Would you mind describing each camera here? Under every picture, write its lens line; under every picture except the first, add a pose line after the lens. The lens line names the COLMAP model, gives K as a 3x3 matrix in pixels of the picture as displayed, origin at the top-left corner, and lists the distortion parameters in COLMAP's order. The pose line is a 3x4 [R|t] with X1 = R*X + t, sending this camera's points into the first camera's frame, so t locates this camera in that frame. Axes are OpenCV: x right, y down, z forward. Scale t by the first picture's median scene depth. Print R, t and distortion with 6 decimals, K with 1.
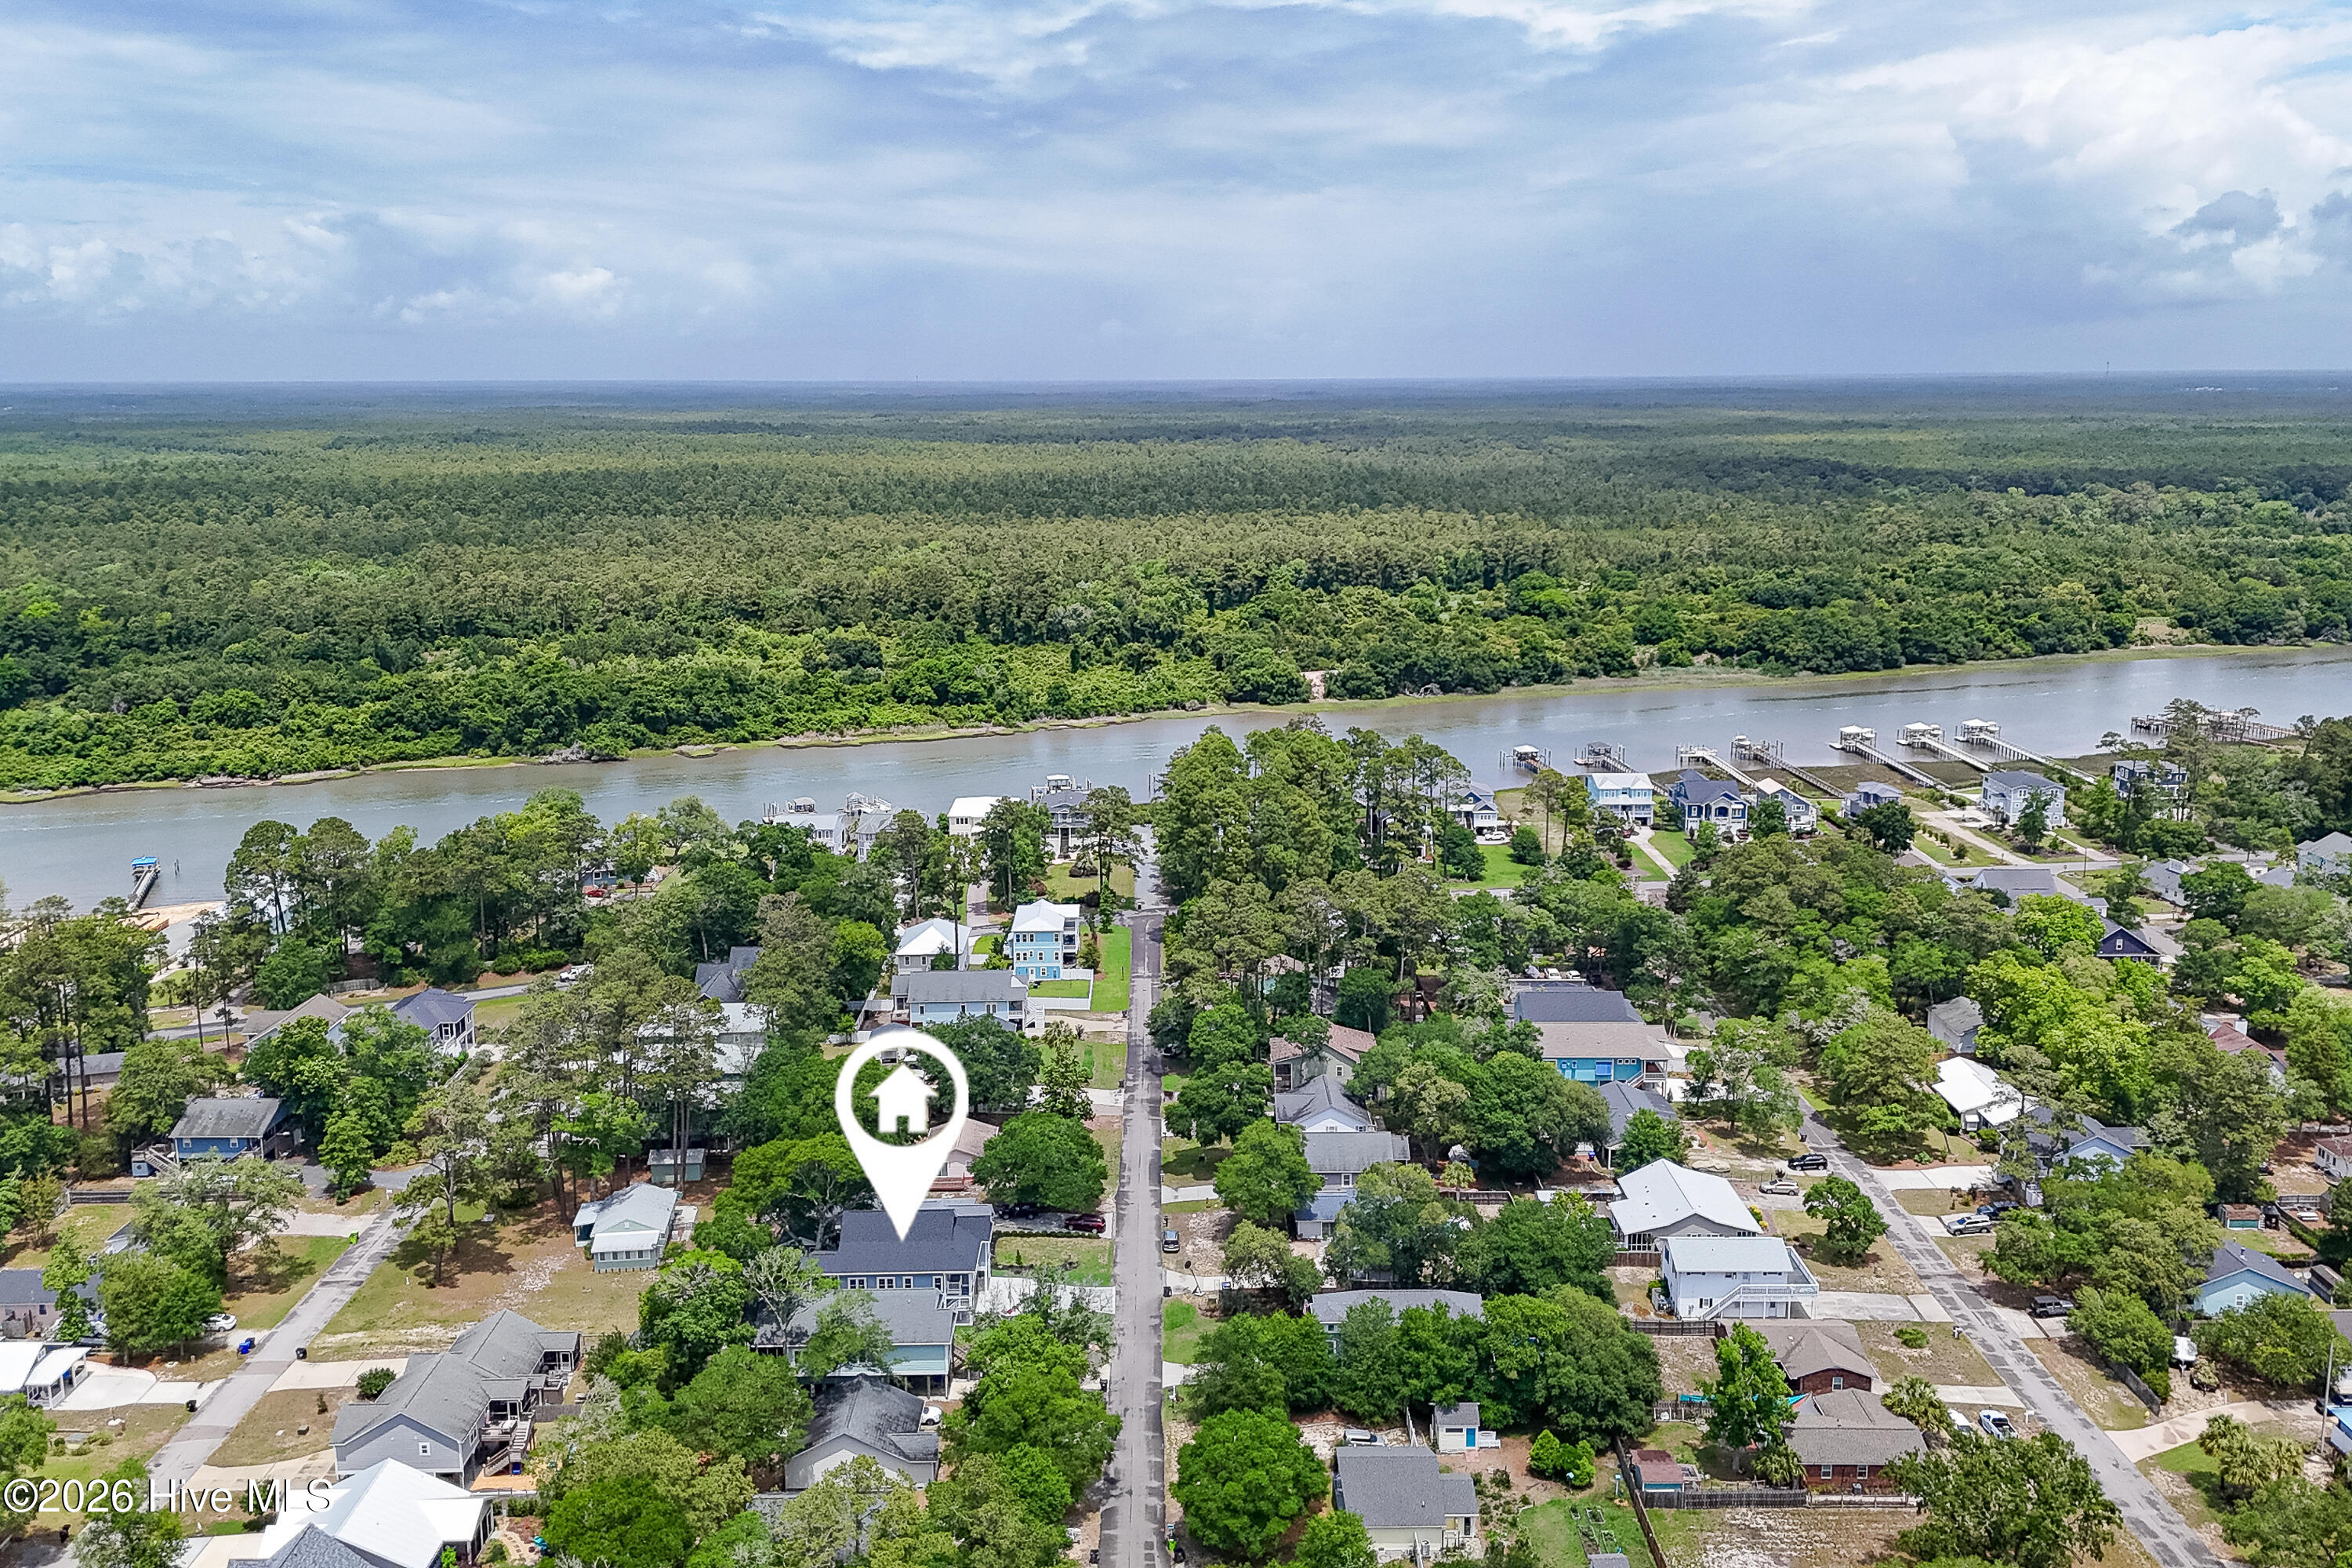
lens RADIAL K [[2071.1, 0, 1155.2], [0, 2071.1, 789.0], [0, 0, 1]] dist [0.063284, -0.055417]
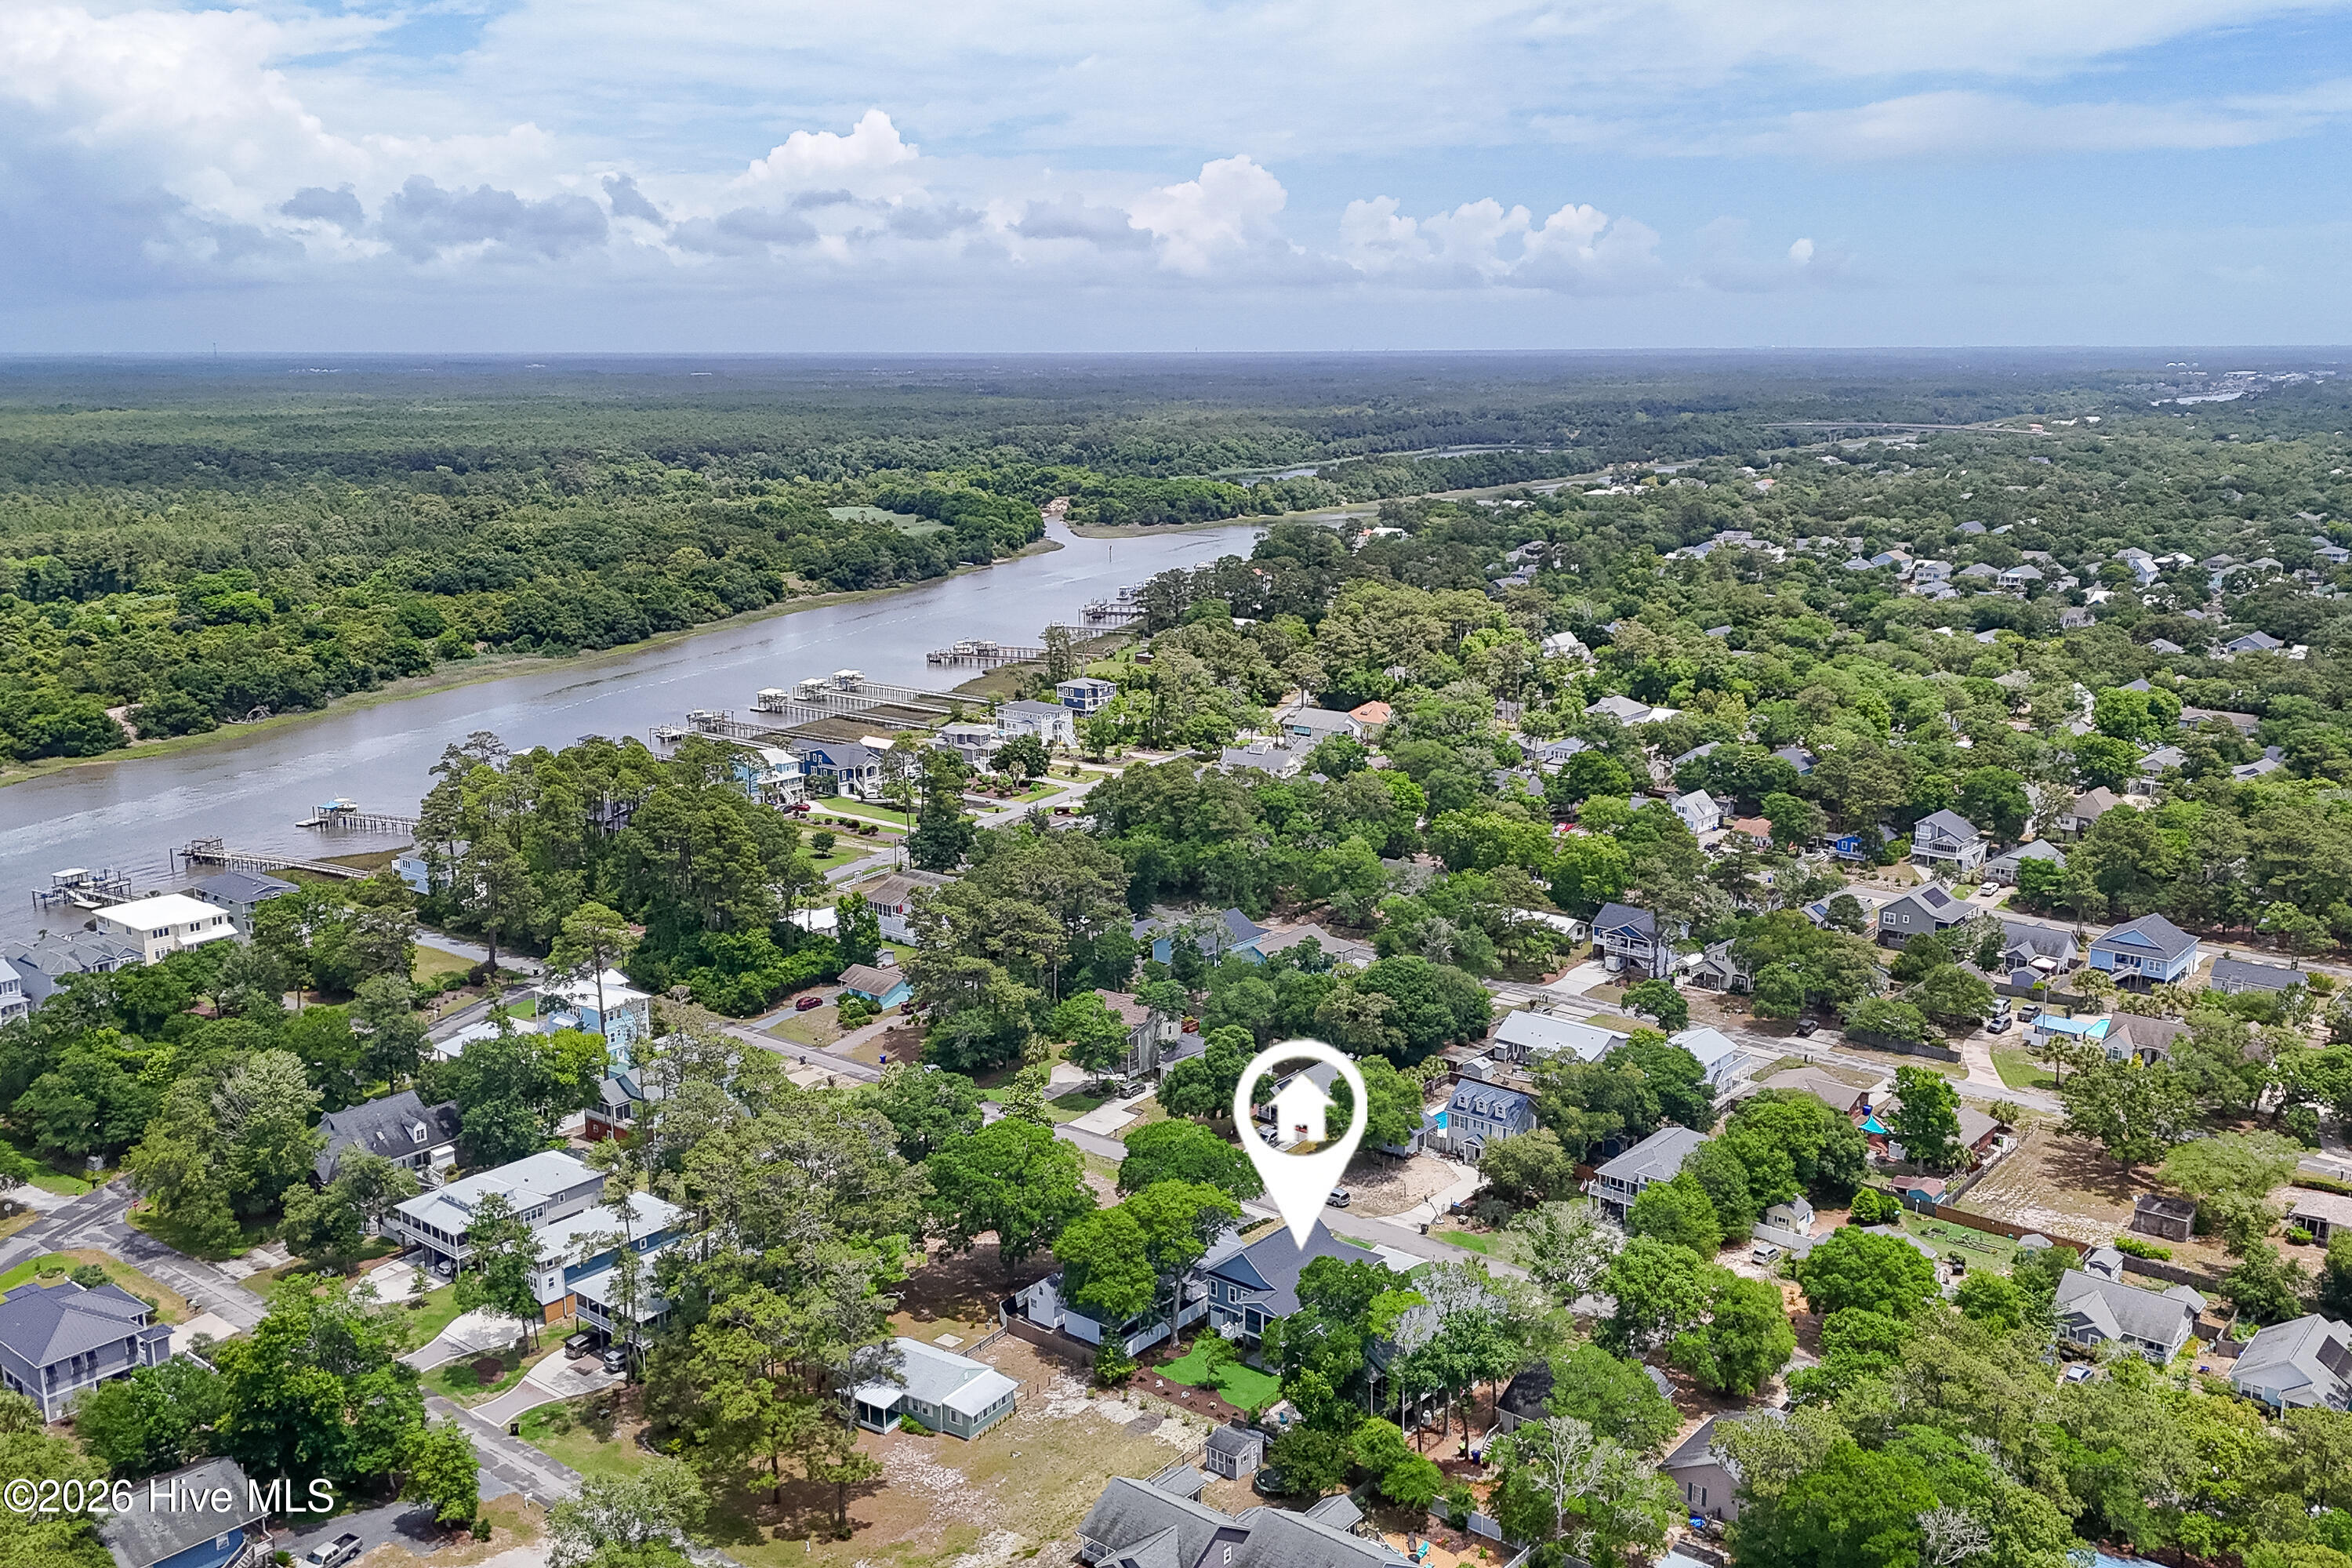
lens RADIAL K [[2071.1, 0, 1155.2], [0, 2071.1, 789.0], [0, 0, 1]] dist [0.063284, -0.055417]
pose [[0.637983, -0.159302, 0.753392, -0.285778], [0.150254, 0.985315, 0.081104, -0.029673], [-0.755249, 0.061457, 0.652550, 0.128562]]
